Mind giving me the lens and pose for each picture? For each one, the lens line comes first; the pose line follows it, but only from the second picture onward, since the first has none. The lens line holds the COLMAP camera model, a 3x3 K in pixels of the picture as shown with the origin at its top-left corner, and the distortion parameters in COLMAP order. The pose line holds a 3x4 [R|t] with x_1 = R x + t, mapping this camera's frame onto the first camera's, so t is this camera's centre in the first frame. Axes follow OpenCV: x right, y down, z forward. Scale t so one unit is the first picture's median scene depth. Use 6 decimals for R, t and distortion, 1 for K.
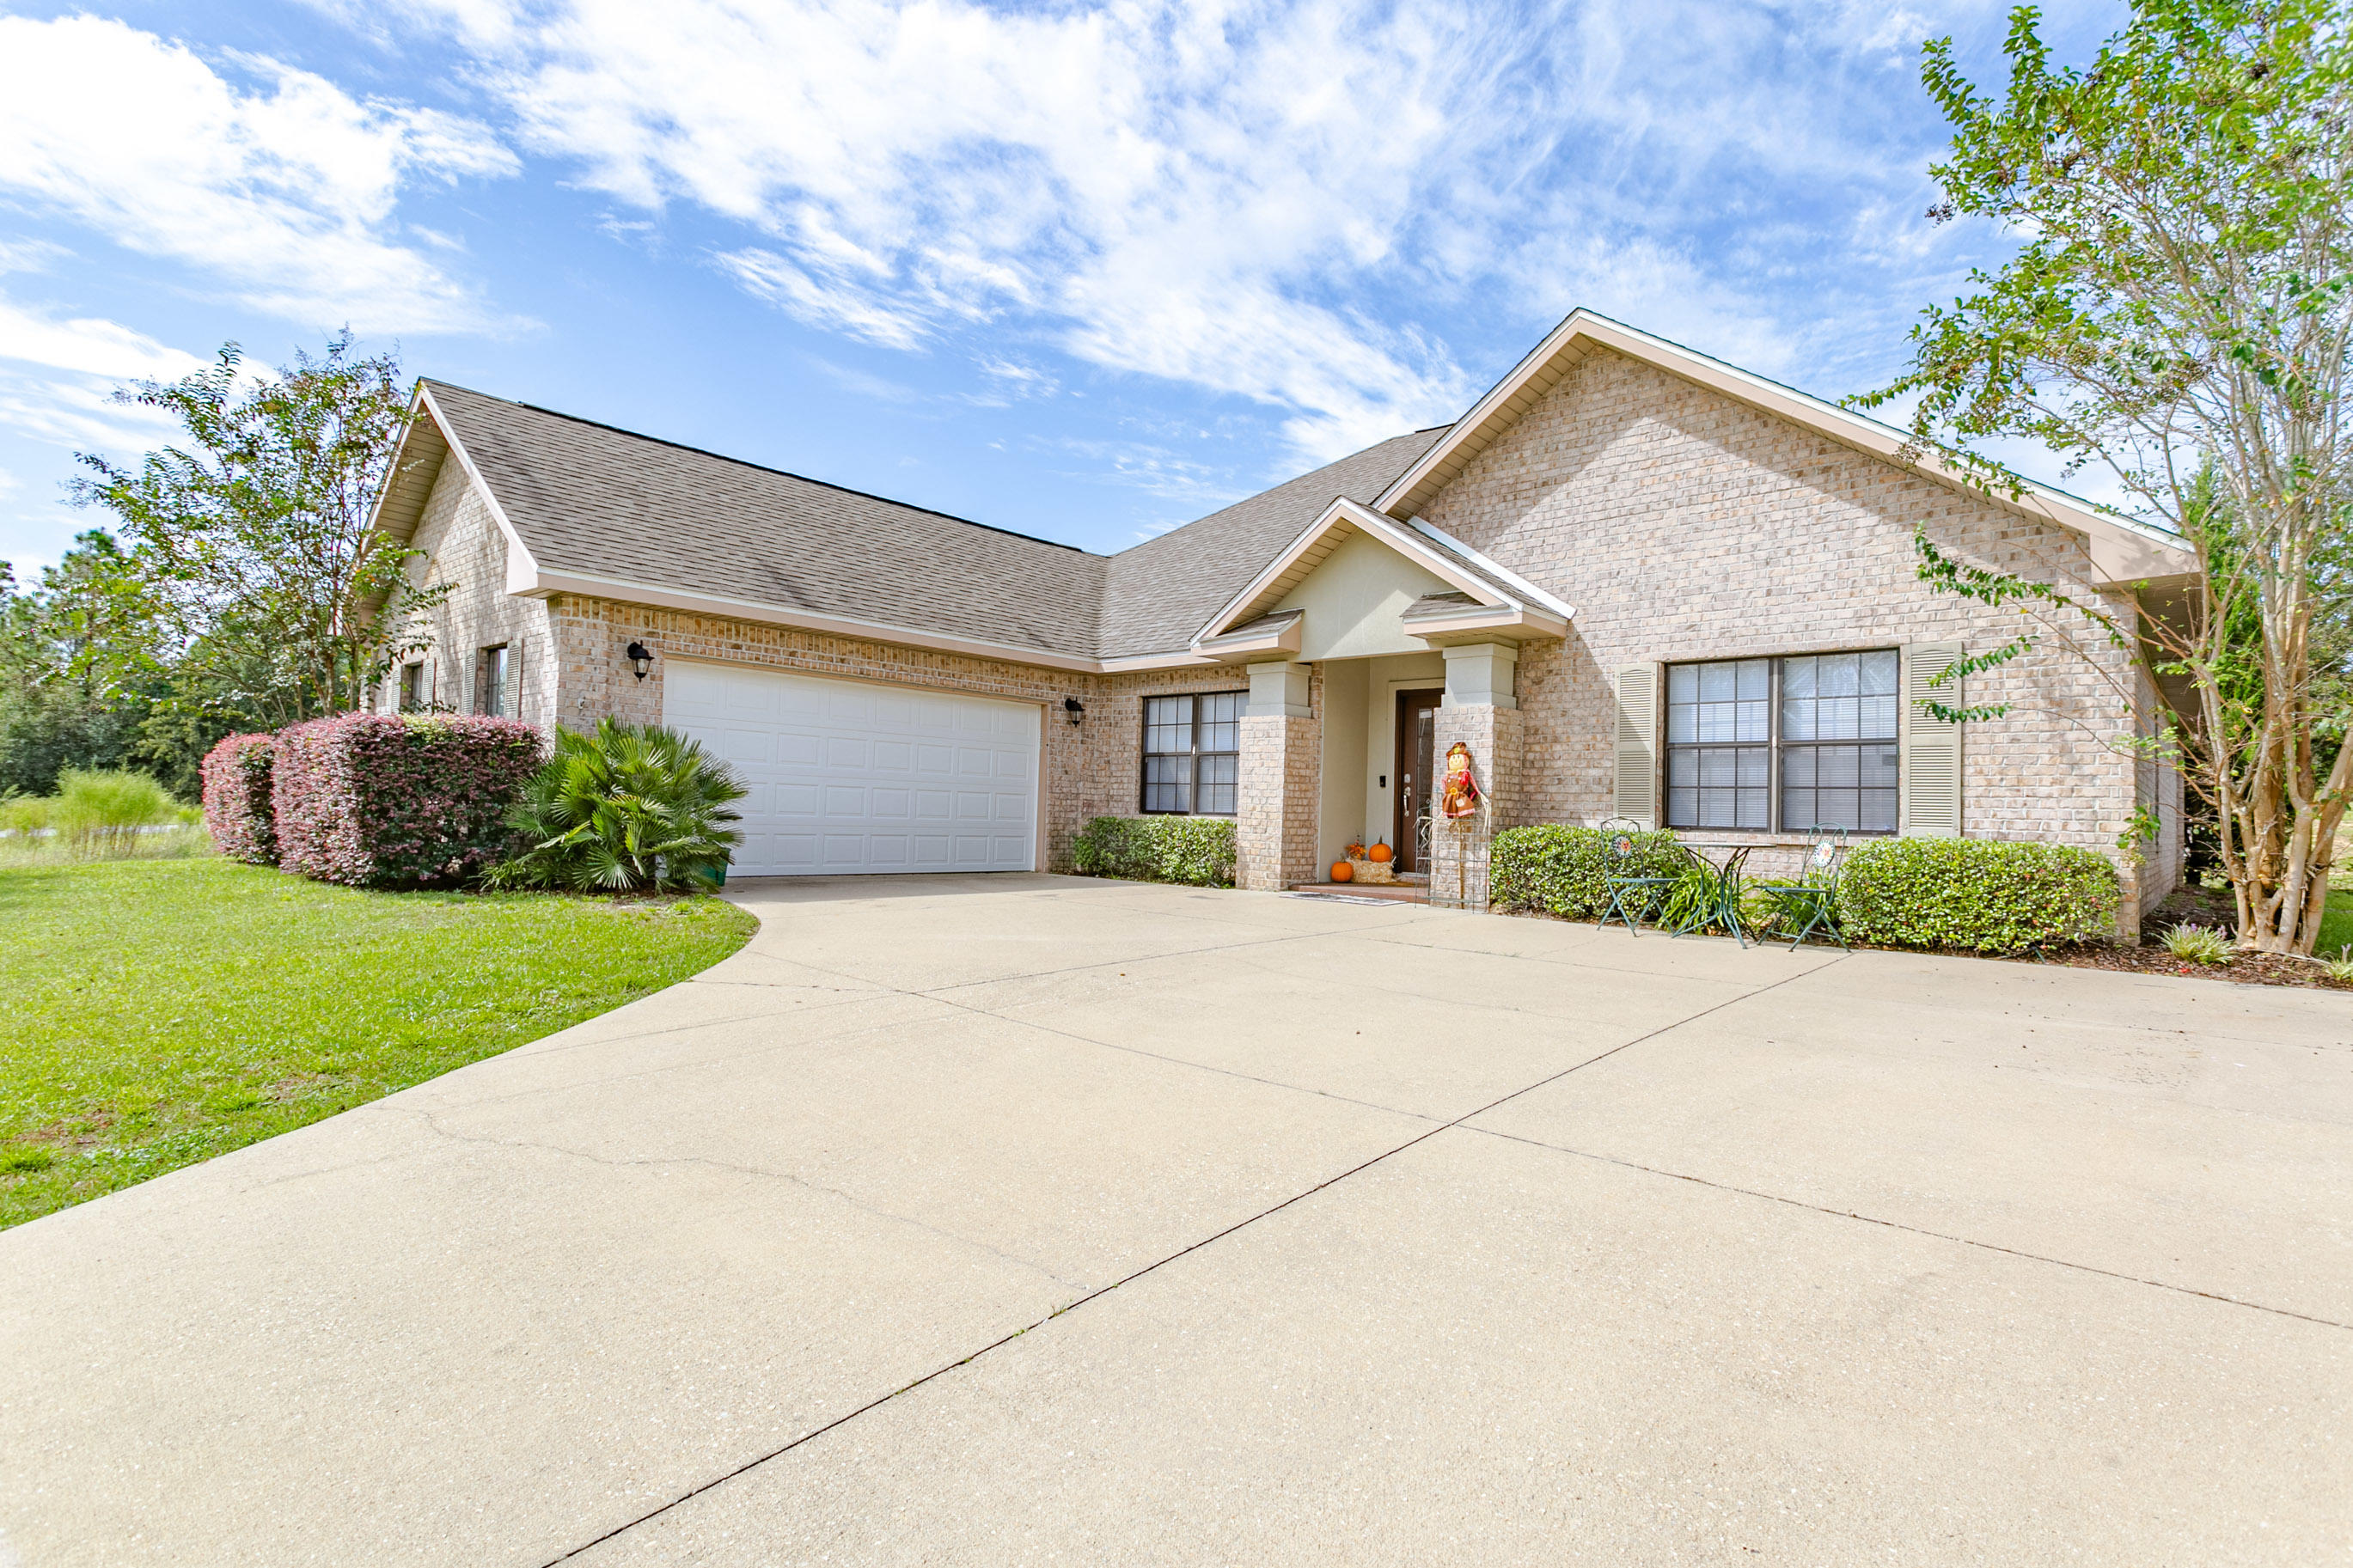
lens RADIAL K [[1131.5, 0, 1163.4], [0, 1131.5, 779.6], [0, 0, 1]] dist [0.001322, 0.000701]
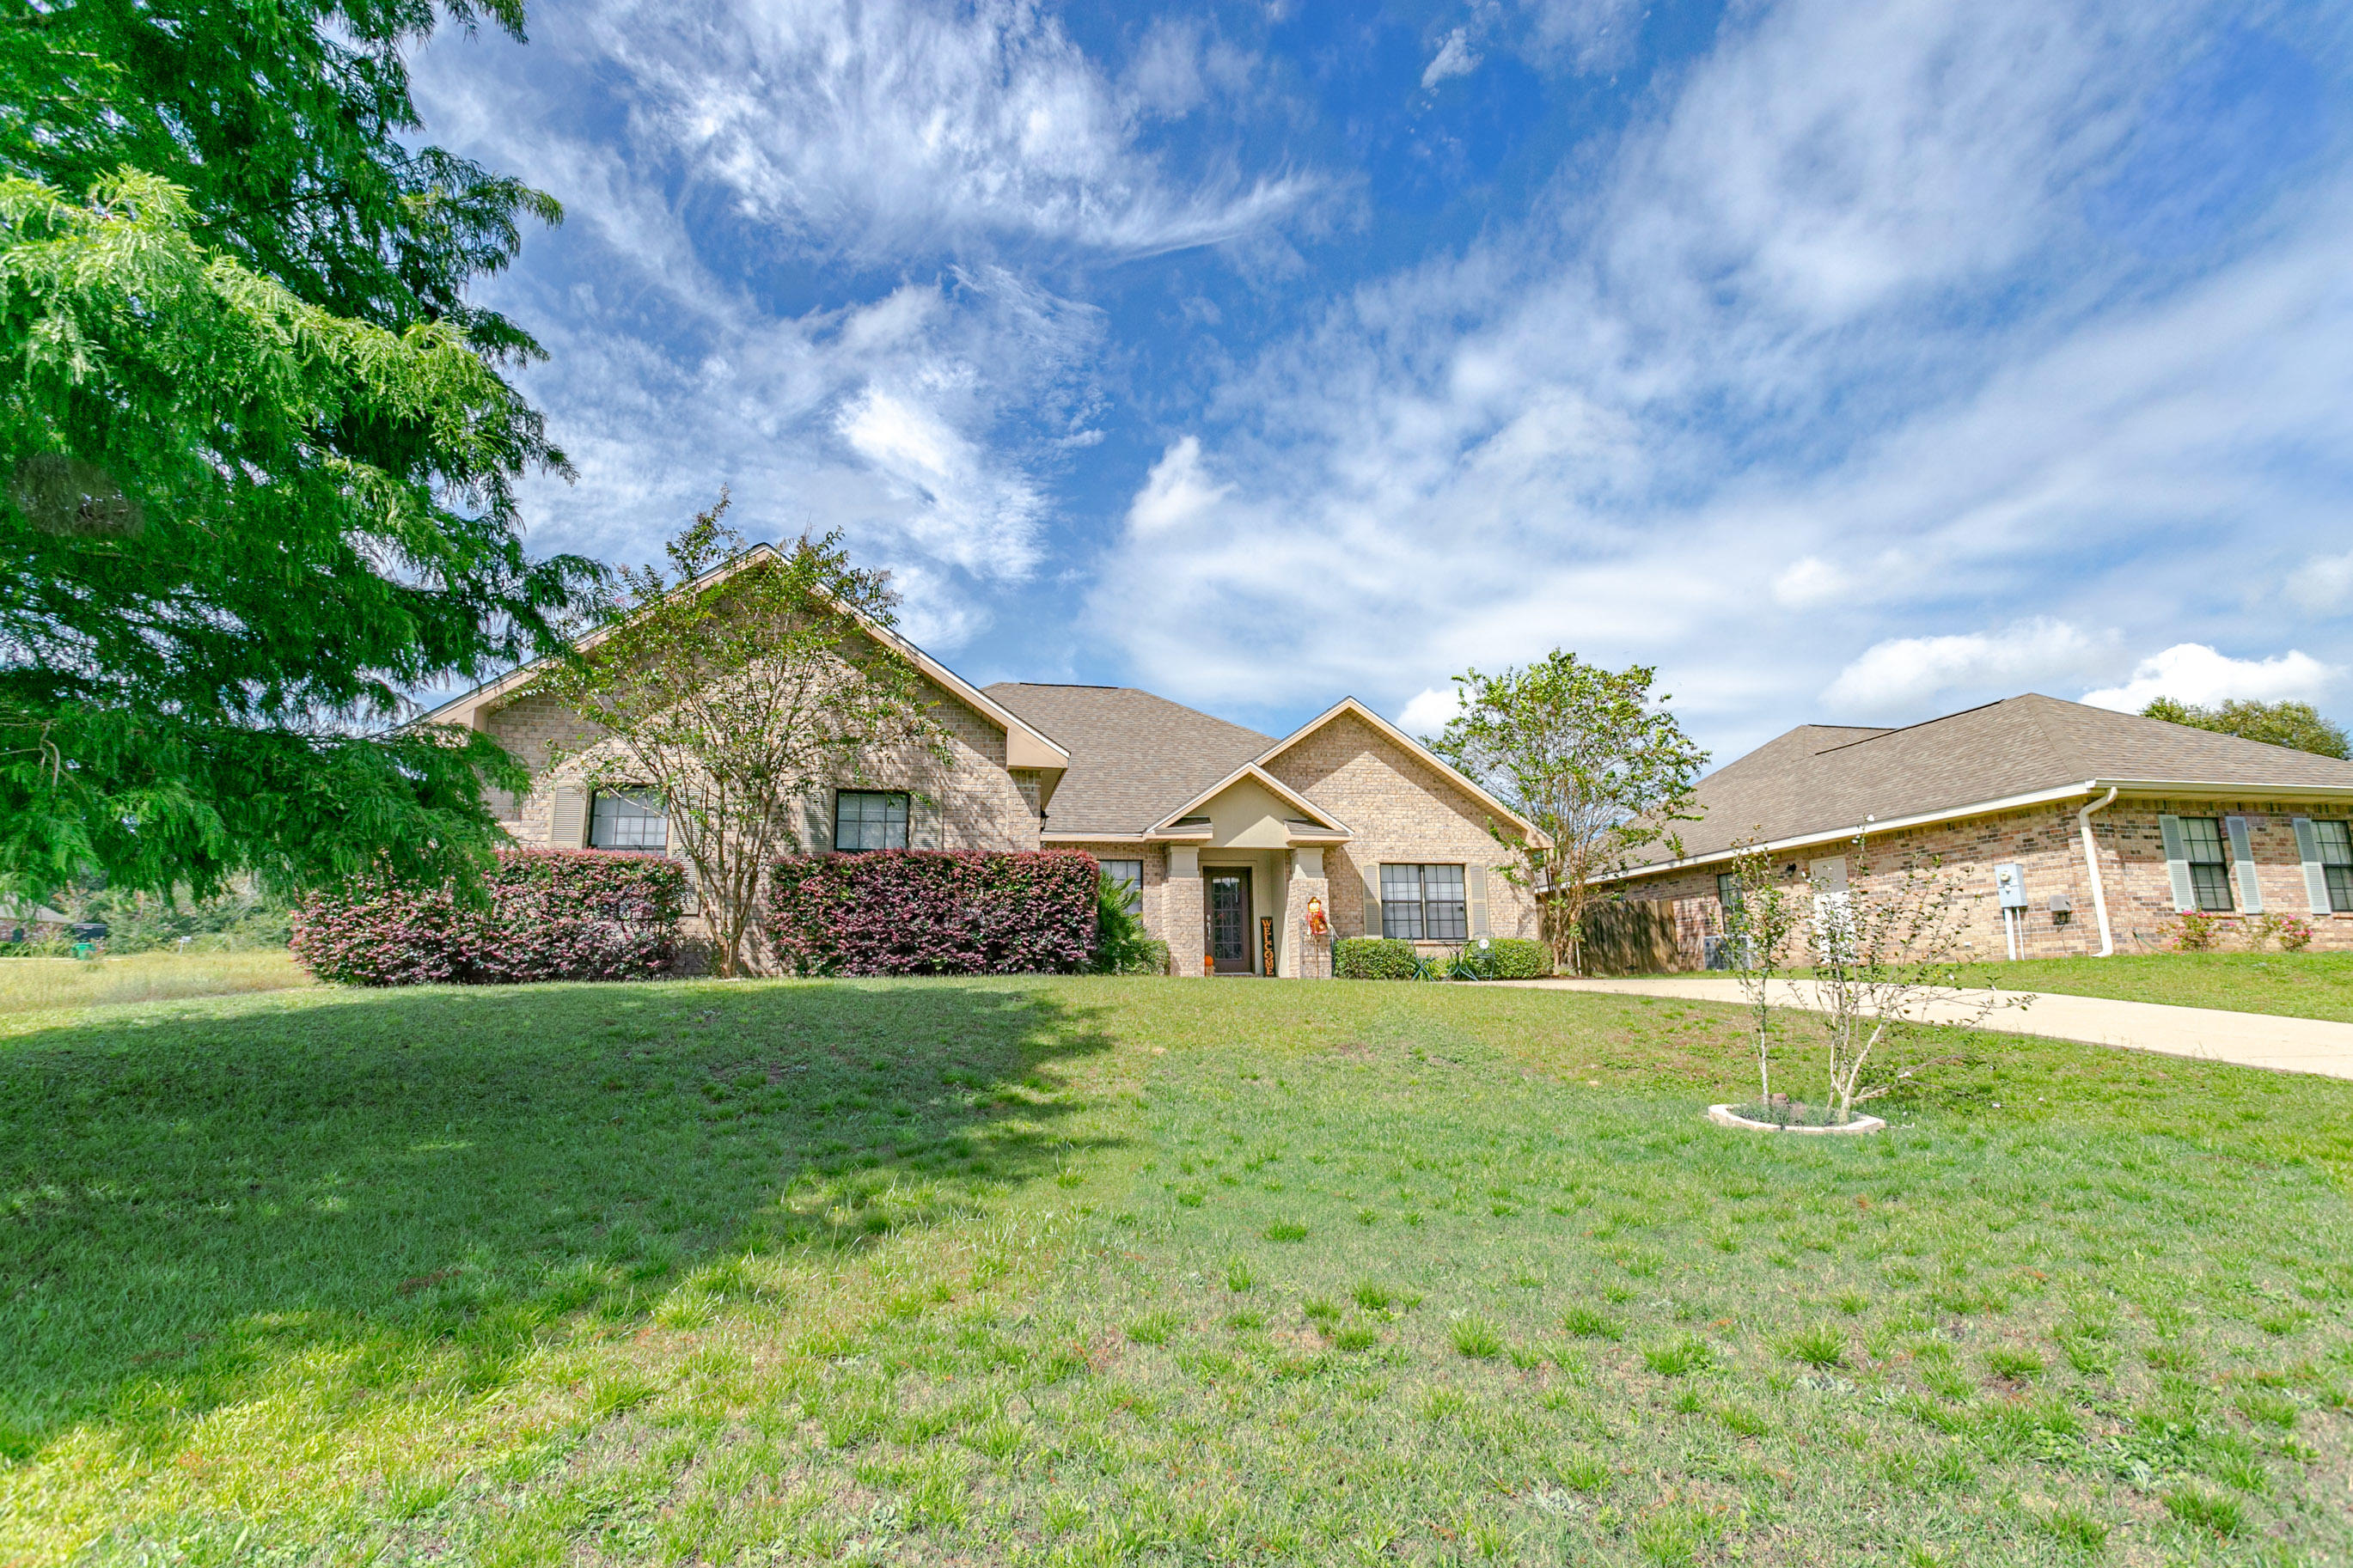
lens RADIAL K [[1131.5, 0, 1163.4], [0, 1131.5, 779.6], [0, 0, 1]] dist [0.001322, 0.000701]
pose [[0.581150, 0.116407, 0.805428, -1.513985], [0.006924, 0.988974, -0.147930, 0.055192], [-0.813767, 0.091547, 0.573936, 0.062674]]
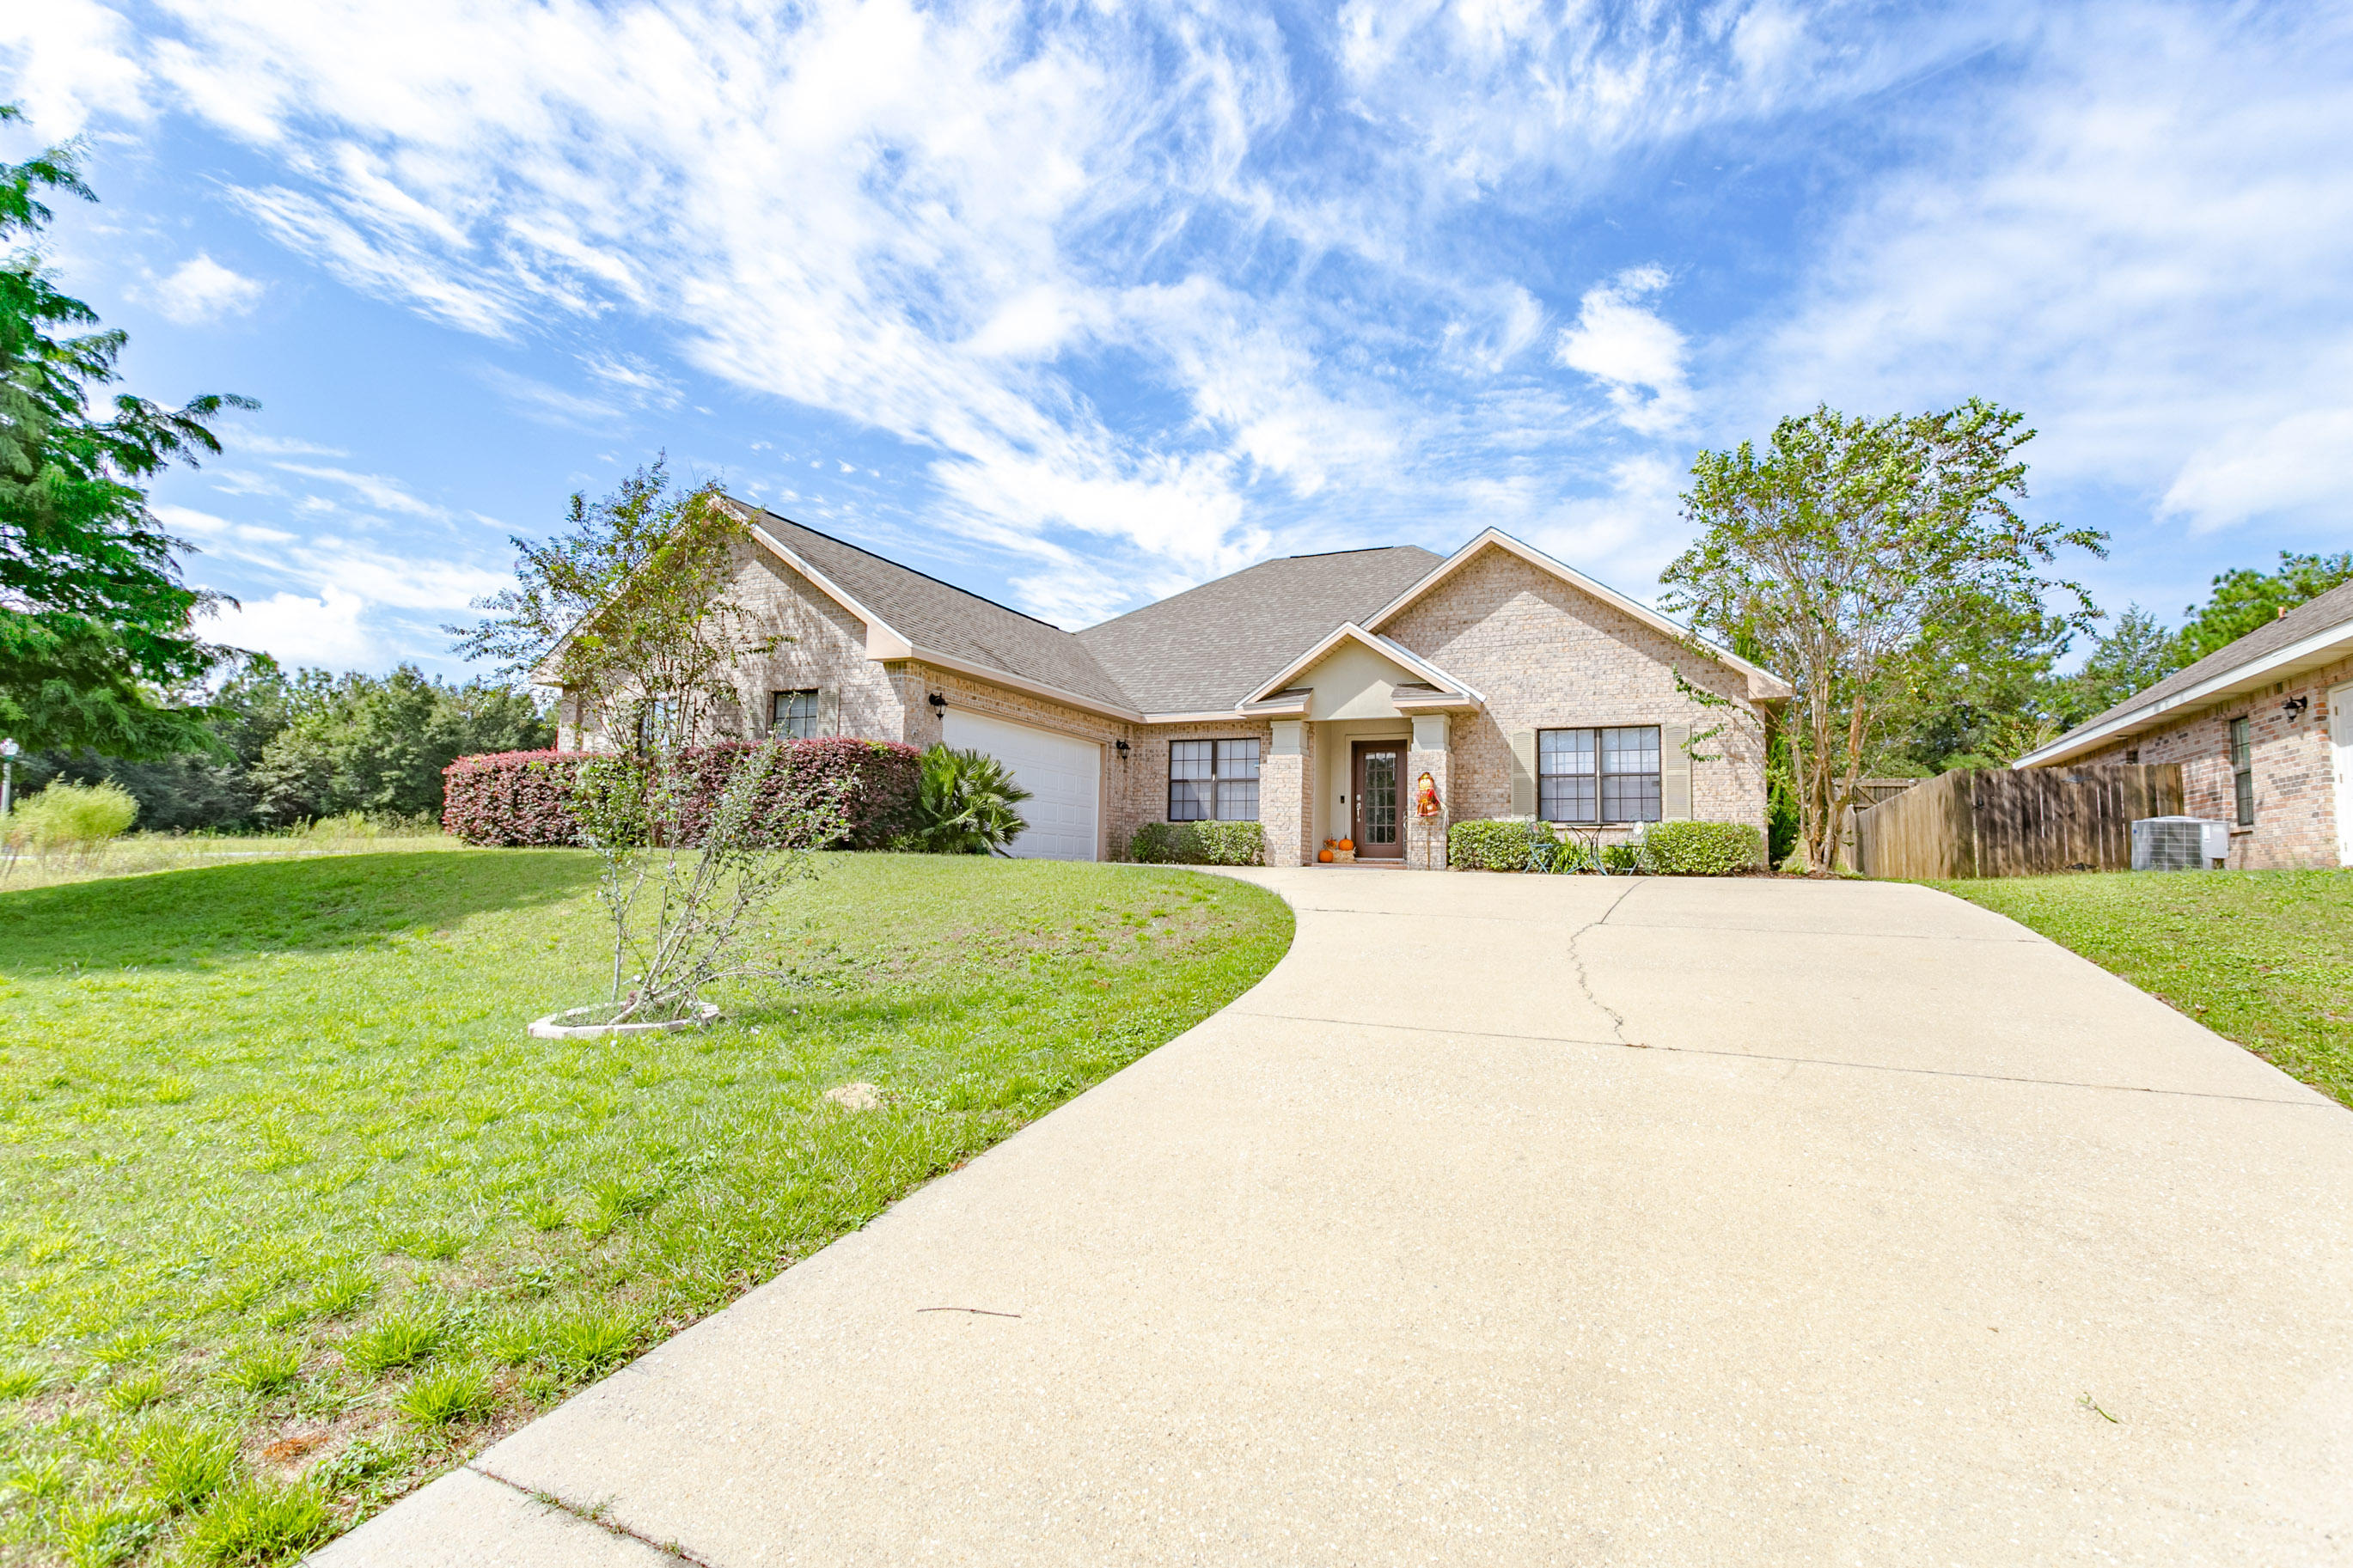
lens RADIAL K [[1131.5, 0, 1163.4], [0, 1131.5, 779.6], [0, 0, 1]] dist [0.001322, 0.000701]
pose [[0.955063, 0.017834, 0.295865, -0.616286], [-0.004387, 0.998930, -0.046049, 0.057964], [-0.296370, 0.042682, 0.954119, -0.498558]]
